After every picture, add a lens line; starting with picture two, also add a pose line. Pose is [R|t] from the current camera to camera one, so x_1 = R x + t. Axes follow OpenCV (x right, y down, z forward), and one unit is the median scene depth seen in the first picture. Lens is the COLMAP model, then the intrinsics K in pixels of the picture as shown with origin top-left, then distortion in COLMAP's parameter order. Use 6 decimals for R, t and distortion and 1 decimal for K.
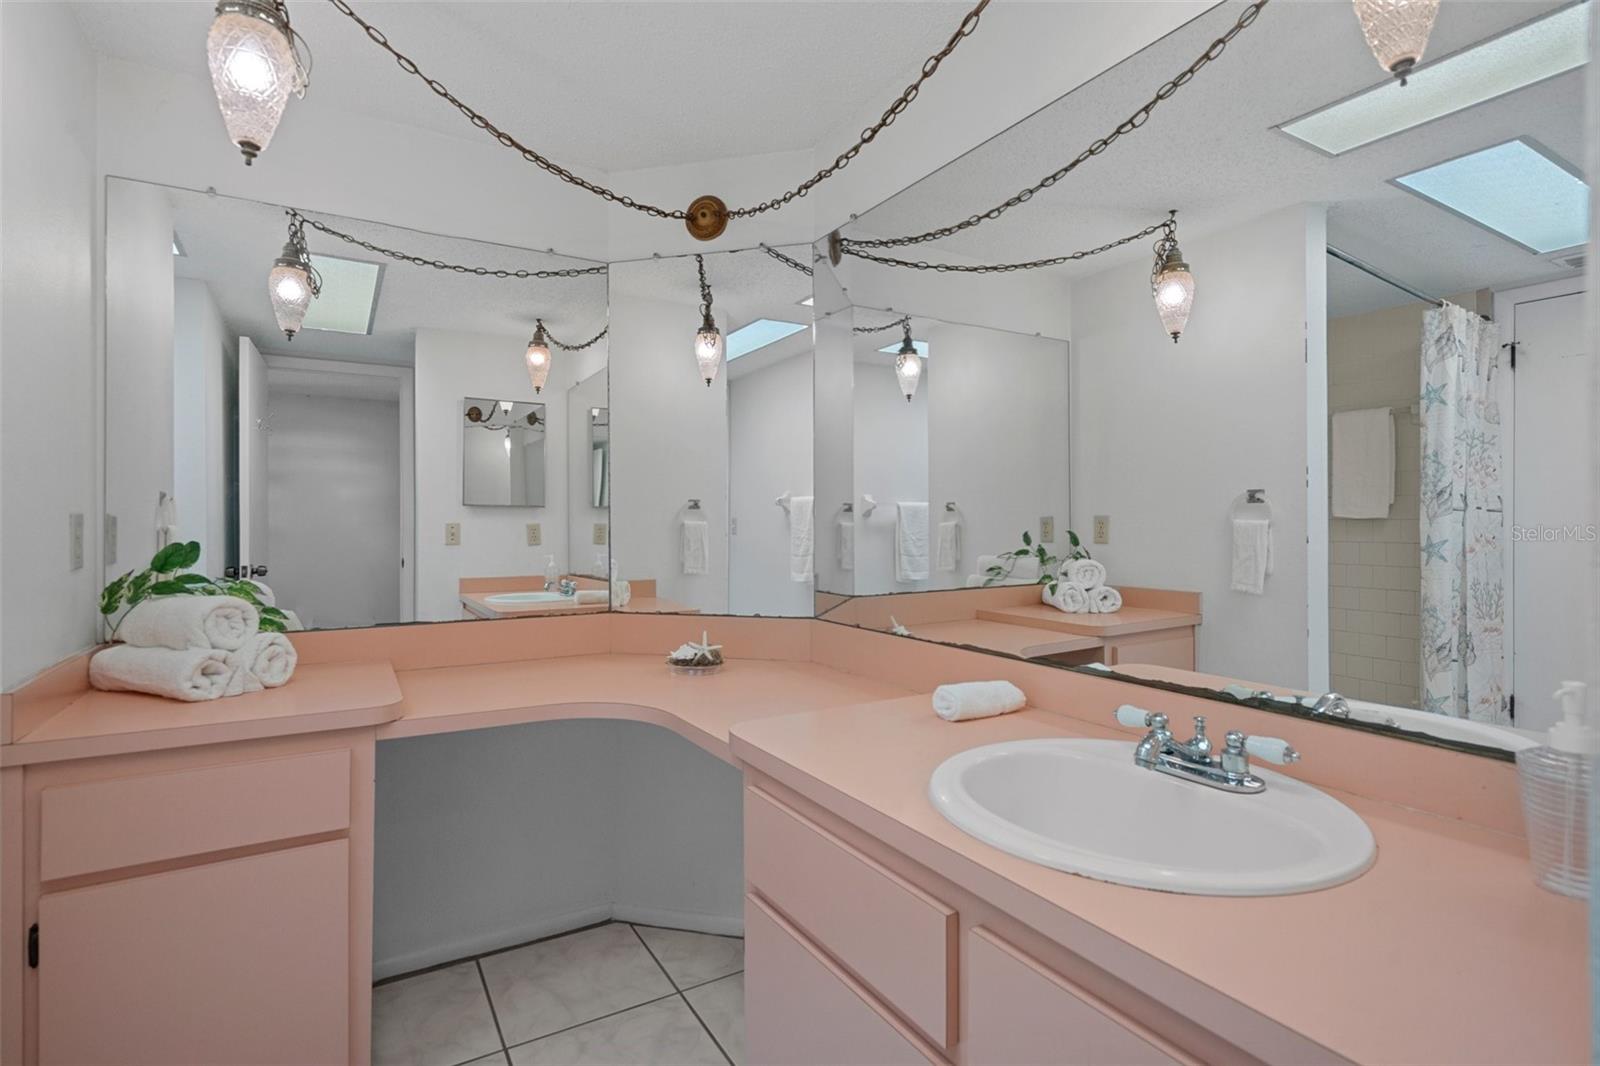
lens RADIAL K [[771.4, 0, 790.0], [0, 771.4, 522.1], [0, 0, 1]] dist [0.008349, -0.001862]
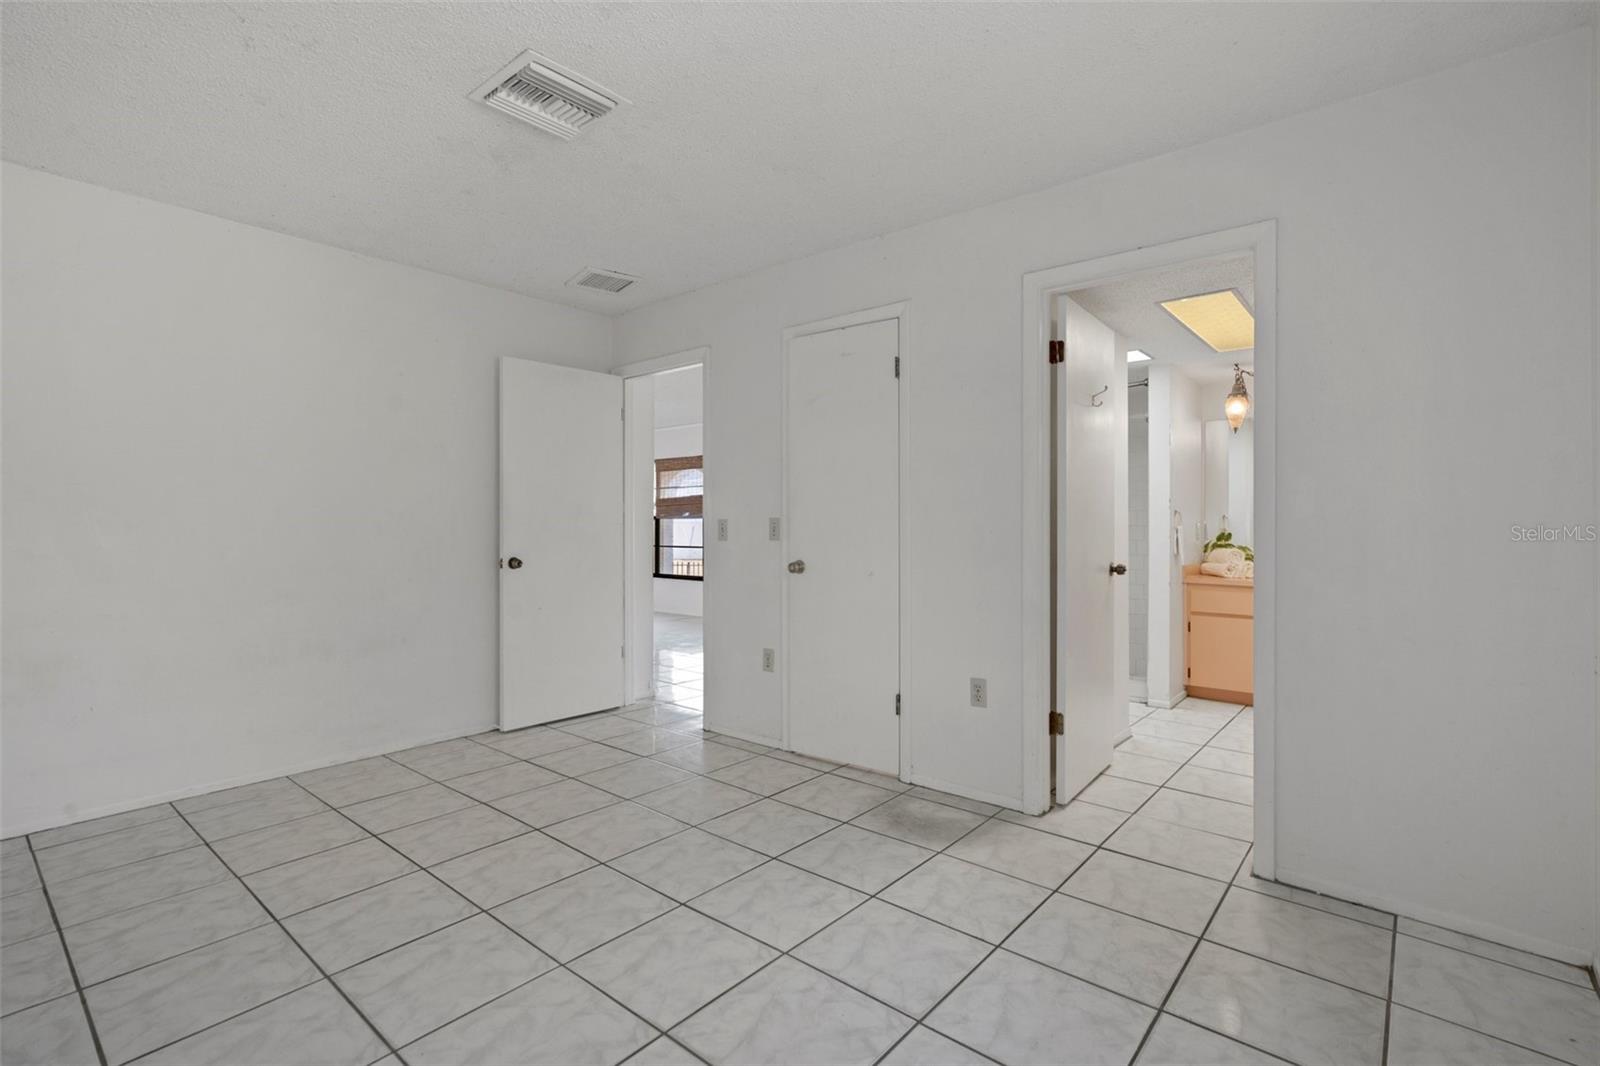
lens RADIAL K [[743.8, 0, 798.1], [0, 743.8, 523.1], [0, 0, 1]] dist [-0.004272, 0.002572]
pose [[0.331103, -0.000025, -0.943595, 1.208491], [-0.004340, 0.999989, -0.001549, -0.000111], [0.943585, 0.004608, 0.331099, -1.328747]]
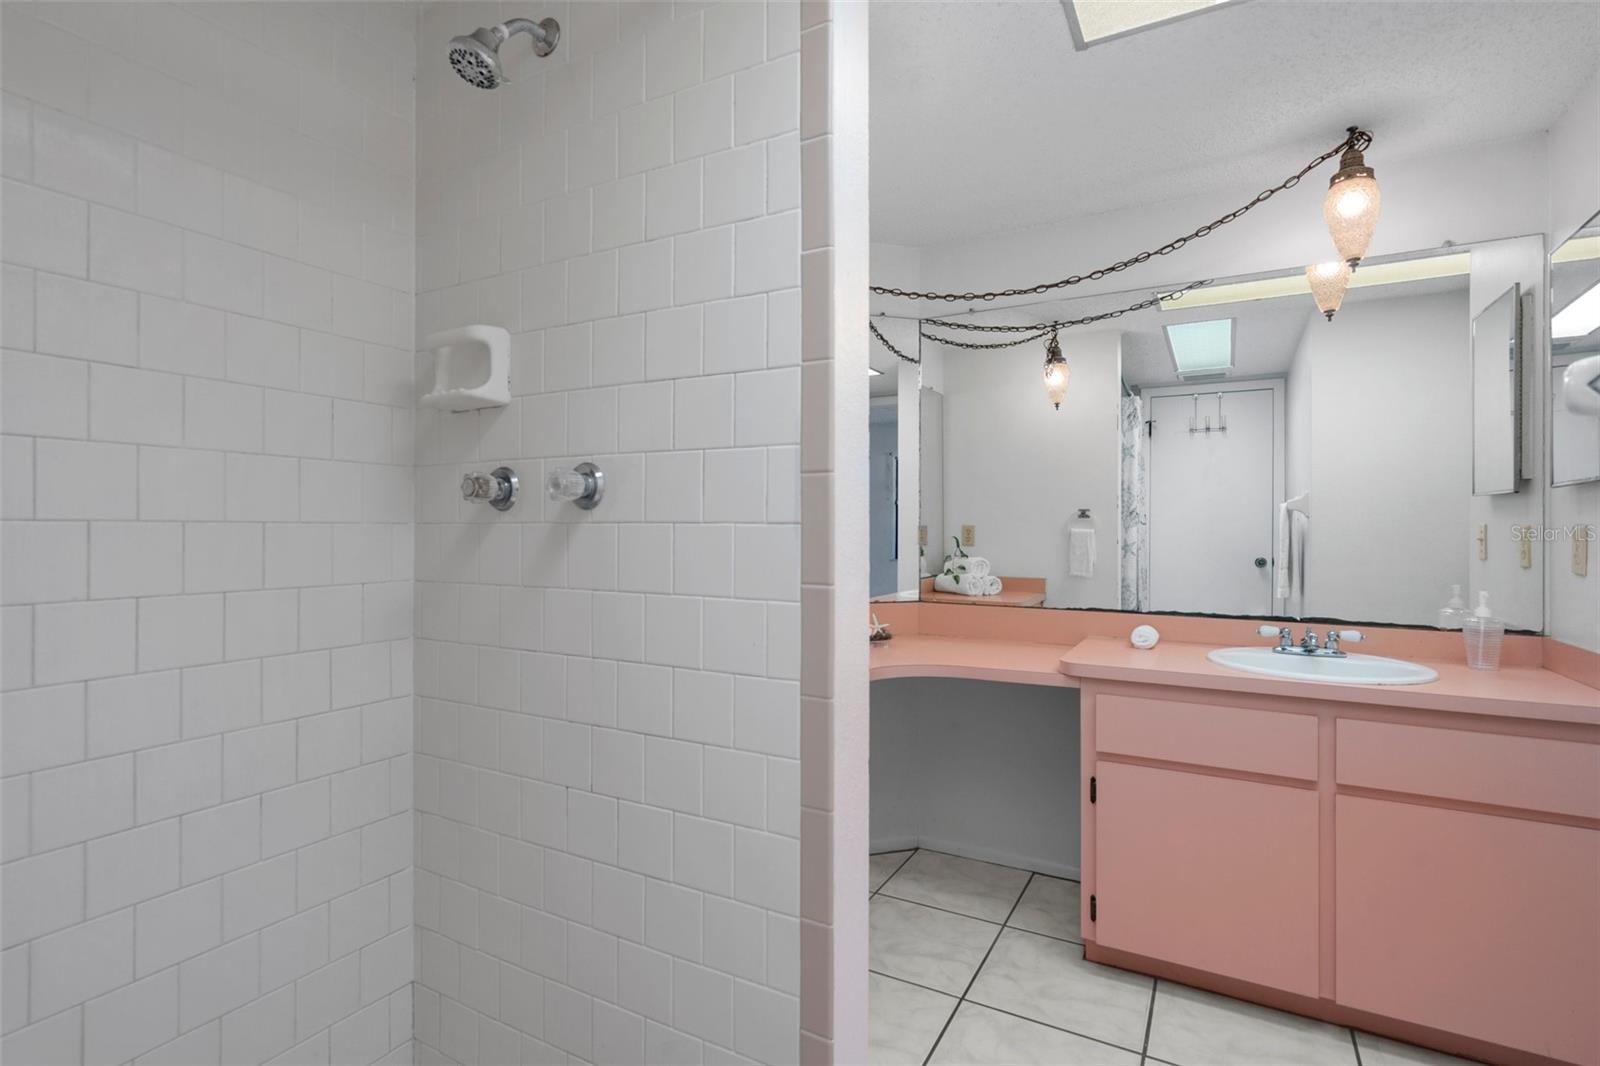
lens RADIAL K [[771.4, 0, 798.5], [0, 771.4, 532.6], [0, 0, 1]] dist [0.008349, -0.001862]
pose [[0.861624, 0.002758, 0.507540, -0.805689], [-0.005183, 0.999981, 0.003364, 0.002321], [-0.507522, -0.005529, 0.861621, -0.035738]]
